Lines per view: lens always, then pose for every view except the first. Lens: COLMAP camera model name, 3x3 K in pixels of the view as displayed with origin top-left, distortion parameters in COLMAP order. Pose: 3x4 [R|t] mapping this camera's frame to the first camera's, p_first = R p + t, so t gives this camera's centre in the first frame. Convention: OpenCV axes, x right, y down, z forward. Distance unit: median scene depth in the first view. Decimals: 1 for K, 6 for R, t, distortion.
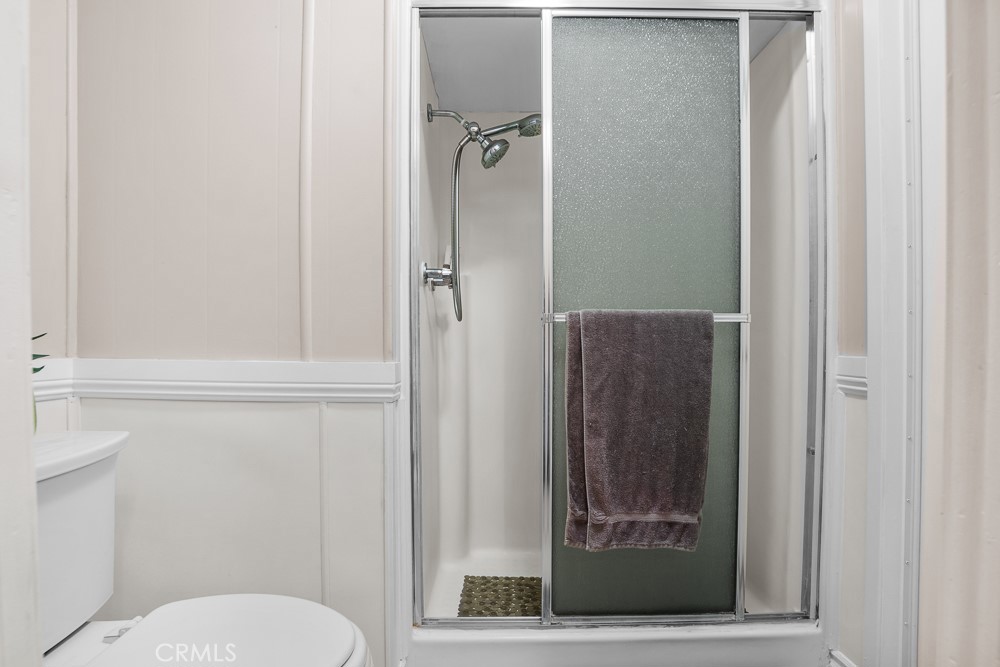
lens RADIAL K [[472.0, 0, 500.3], [0, 472.0, 340.6], [0, 0, 1]] dist [-0.030745, 0.000045]
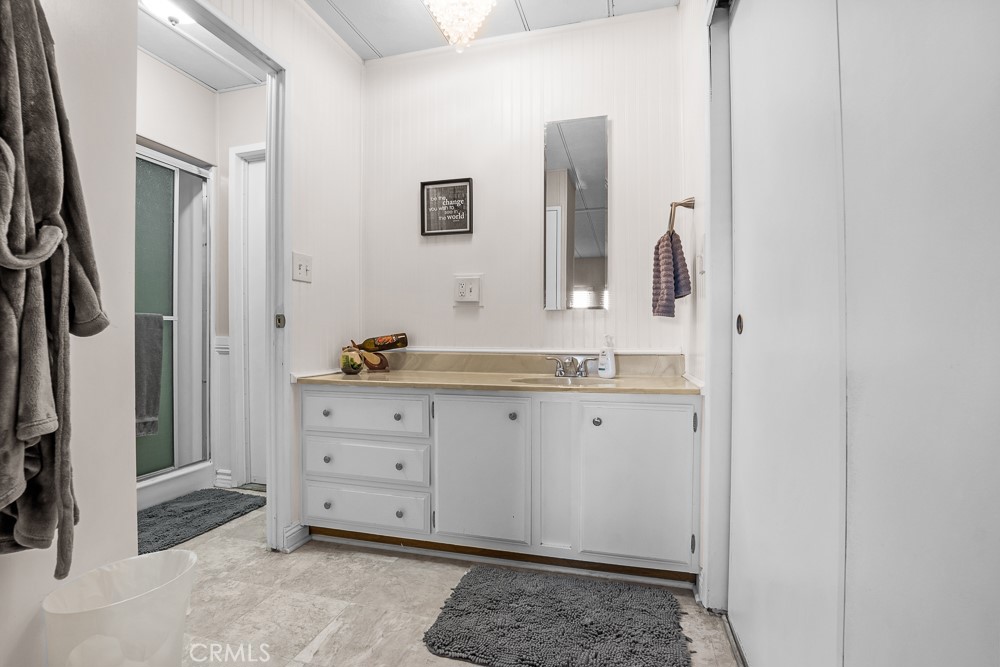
lens RADIAL K [[472.0, 0, 500.6], [0, 472.0, 333.4], [0, 0, 1]] dist [-0.030745, 0.000045]
pose [[0.272111, -0.003112, 0.962261, -1.048792], [0.008775, 0.999961, 0.000753, 0.028259], [-0.962226, 0.008239, 0.272128, -0.918921]]
